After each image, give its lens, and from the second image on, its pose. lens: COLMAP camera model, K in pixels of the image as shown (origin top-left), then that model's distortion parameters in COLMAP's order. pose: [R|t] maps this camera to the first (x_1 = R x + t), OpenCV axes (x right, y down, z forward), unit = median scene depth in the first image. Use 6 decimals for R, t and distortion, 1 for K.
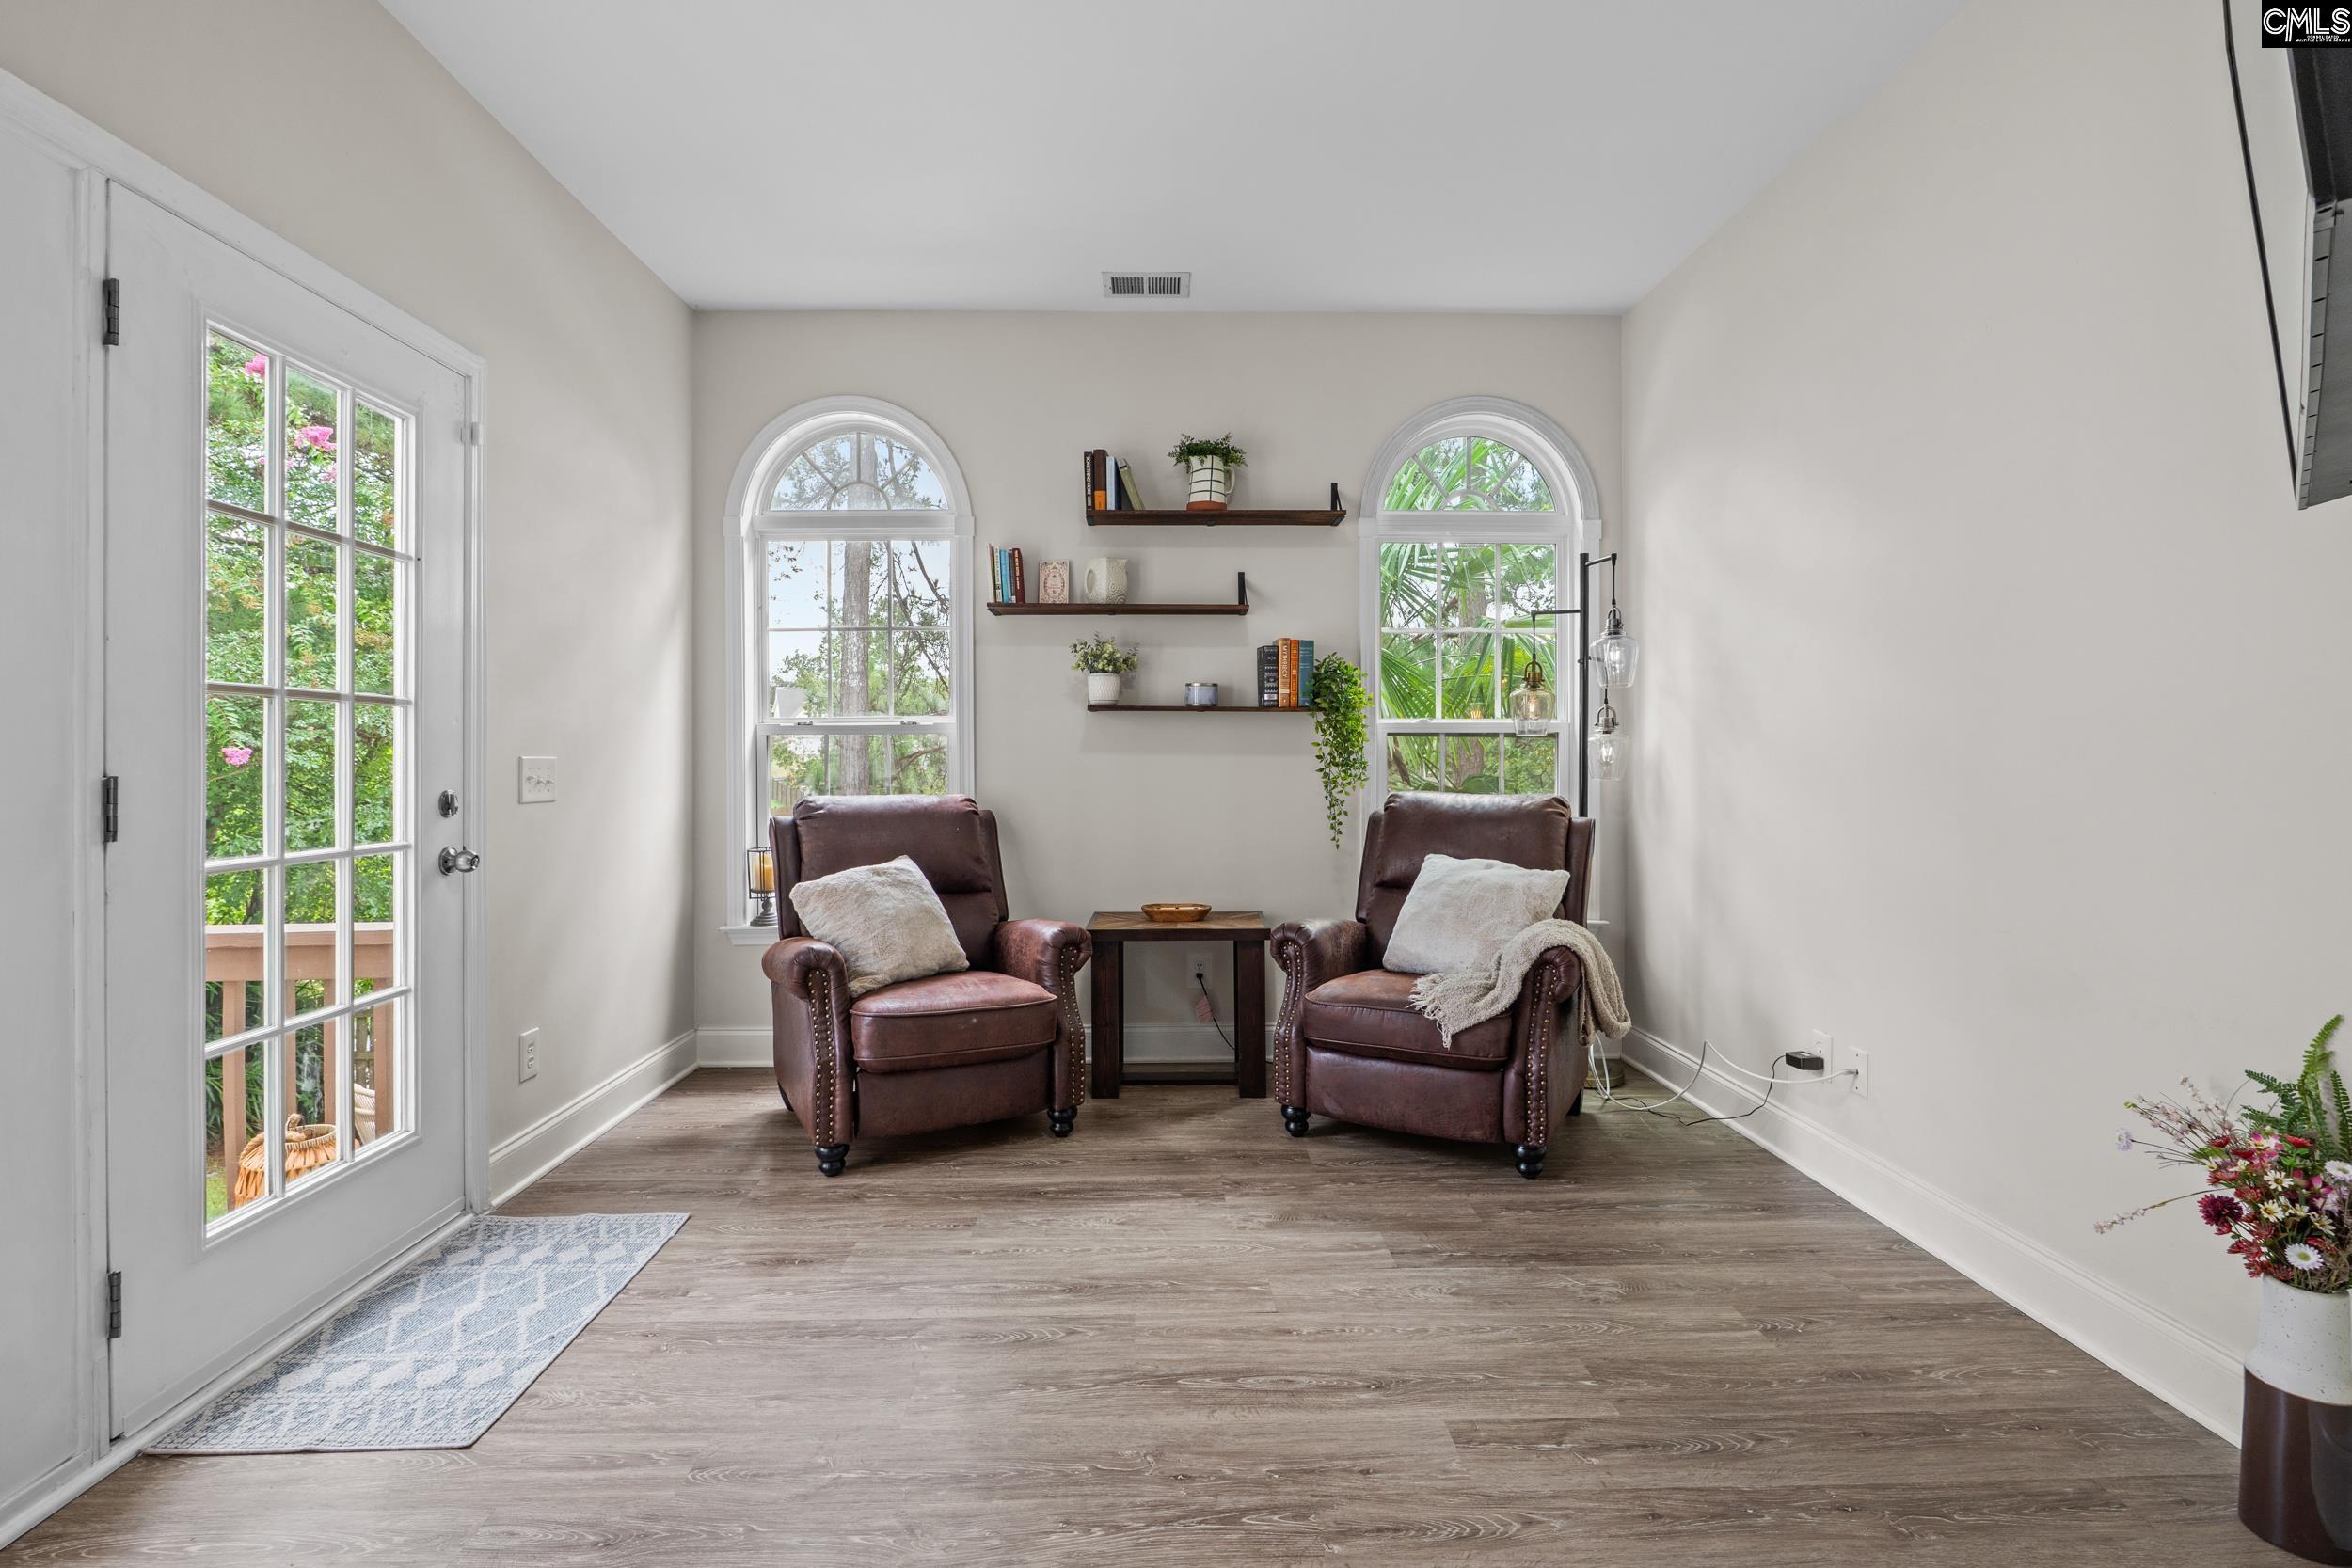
lens RADIAL K [[1091.1, 0, 1169.1], [0, 1091.1, 776.0], [0, 0, 1]] dist [0.018552, -0.000337]
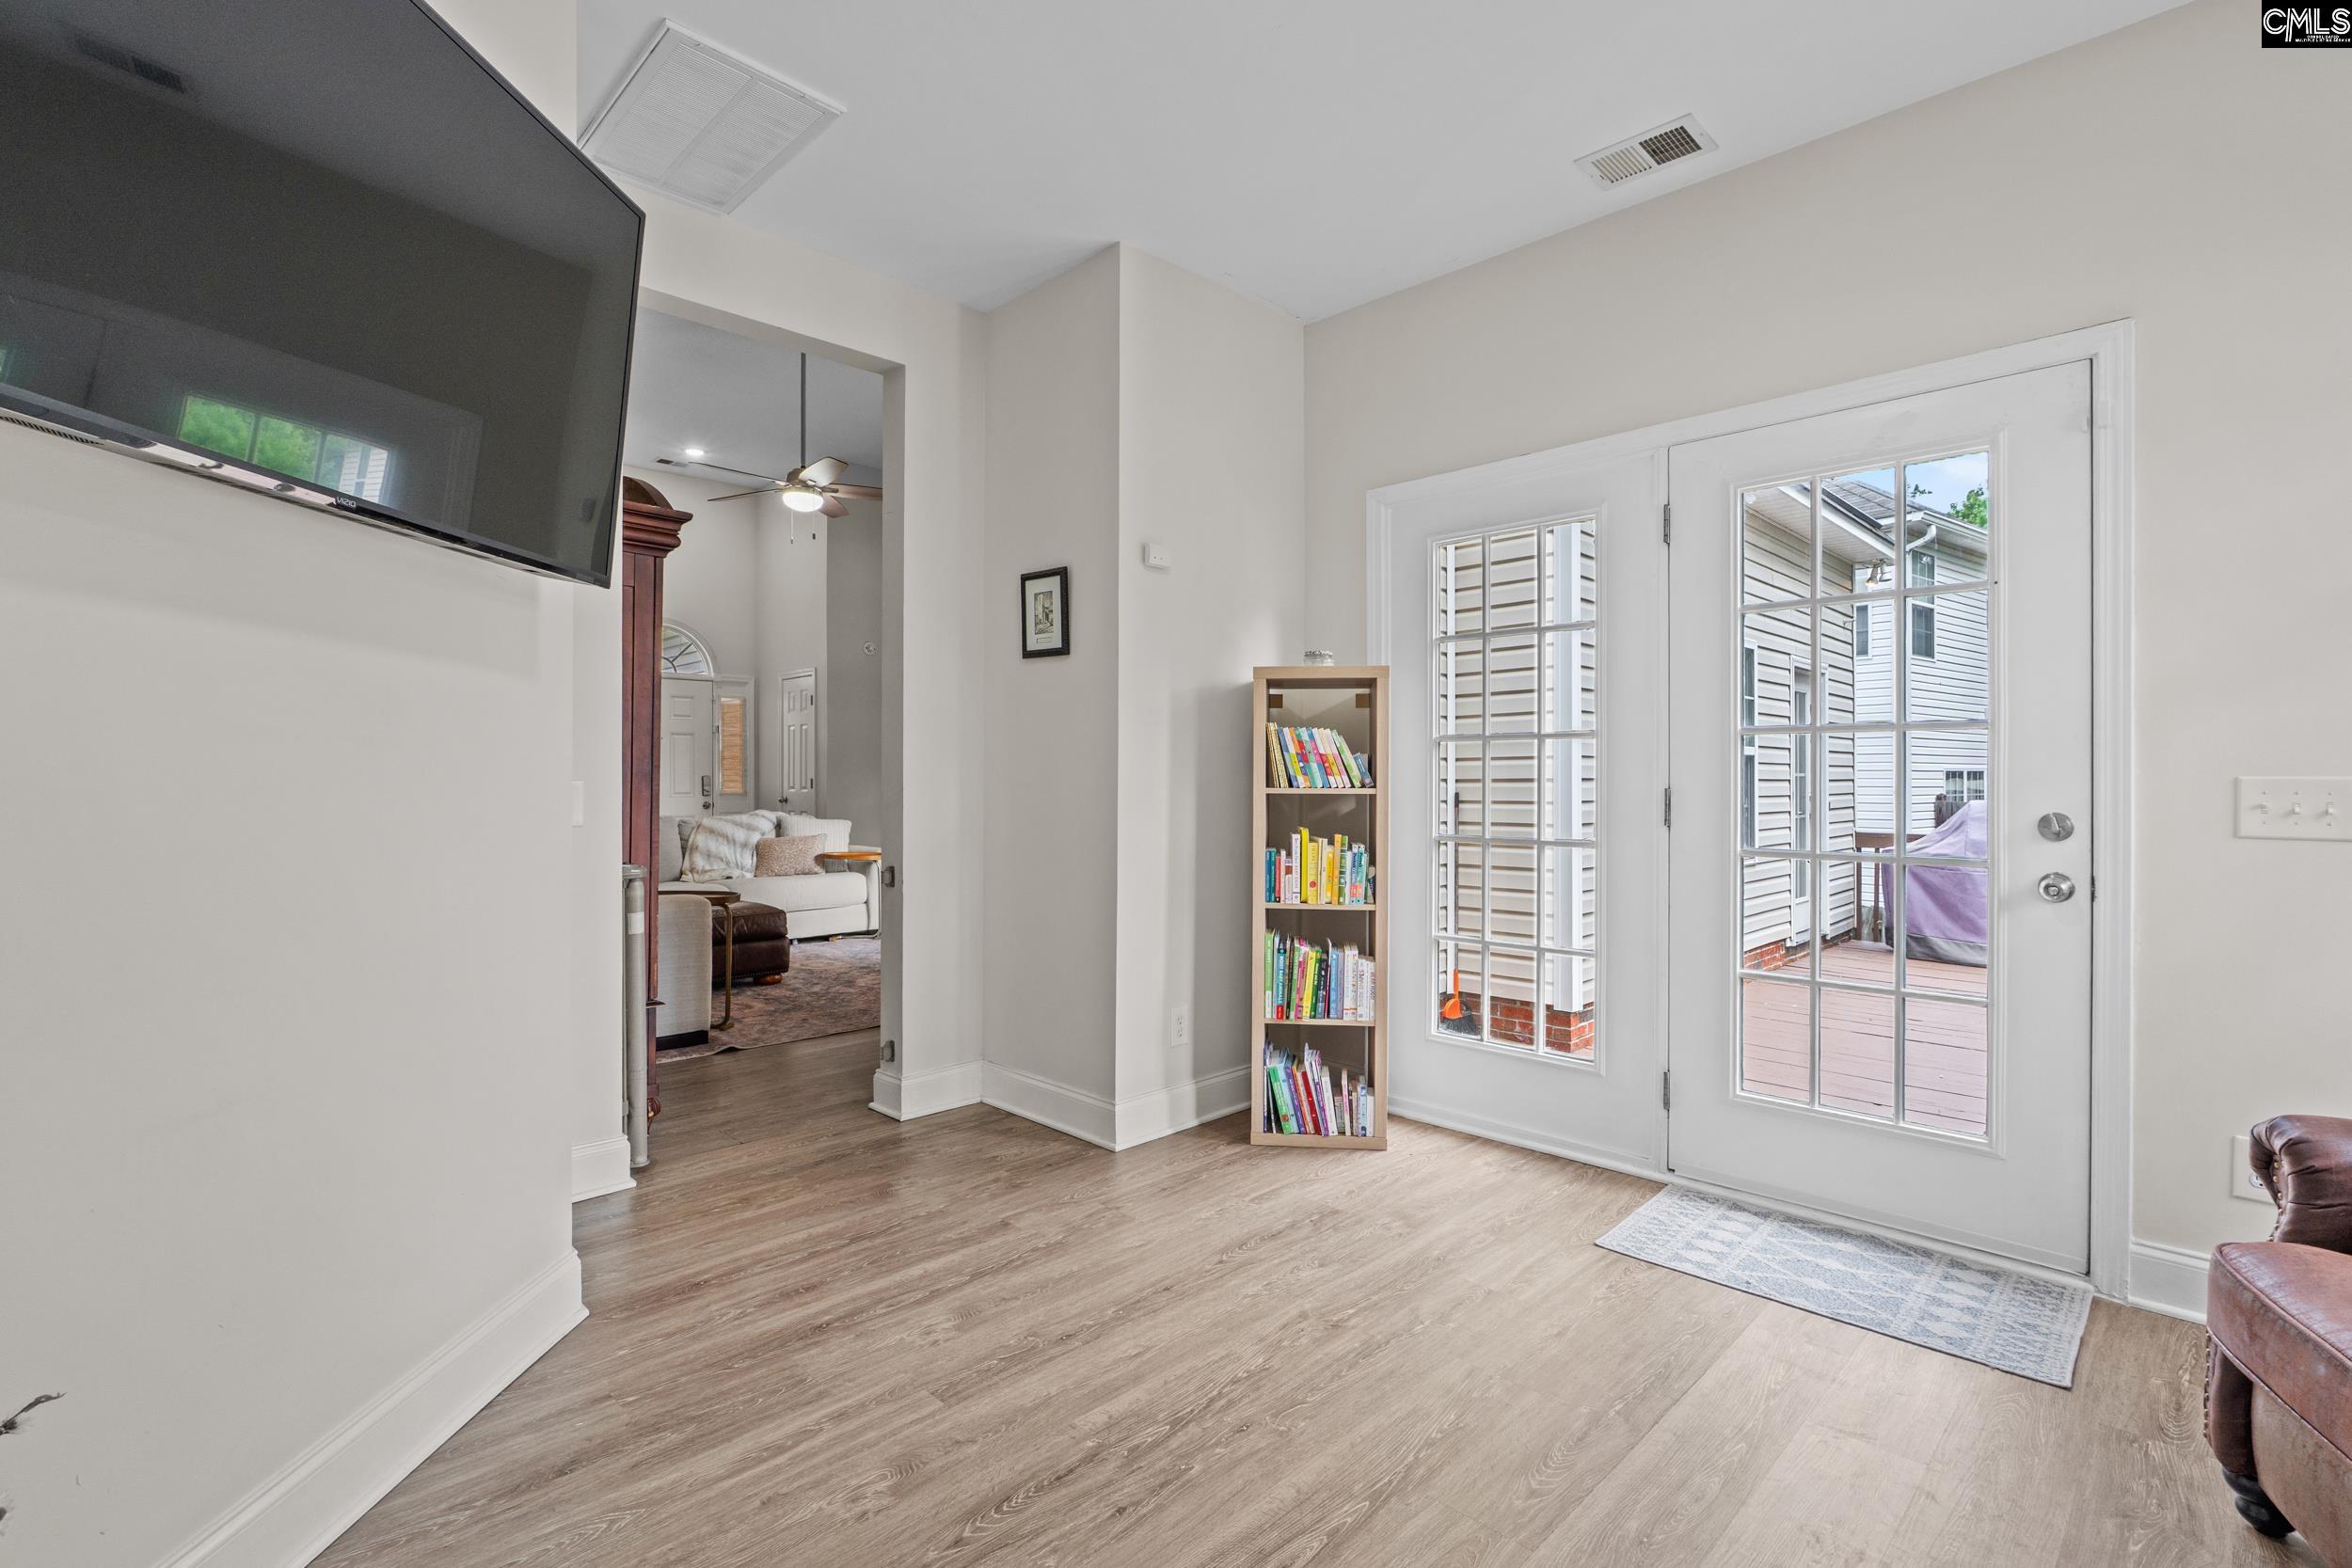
lens RADIAL K [[1091.1, 0, 1169.1], [0, 1091.1, 776.0], [0, 0, 1]] dist [0.018552, -0.000337]
pose [[-0.733350, -0.006279, -0.679822, 0.708755], [-0.011439, 0.999930, 0.003105, -0.016648], [0.679755, 0.010054, -0.733370, 1.514992]]
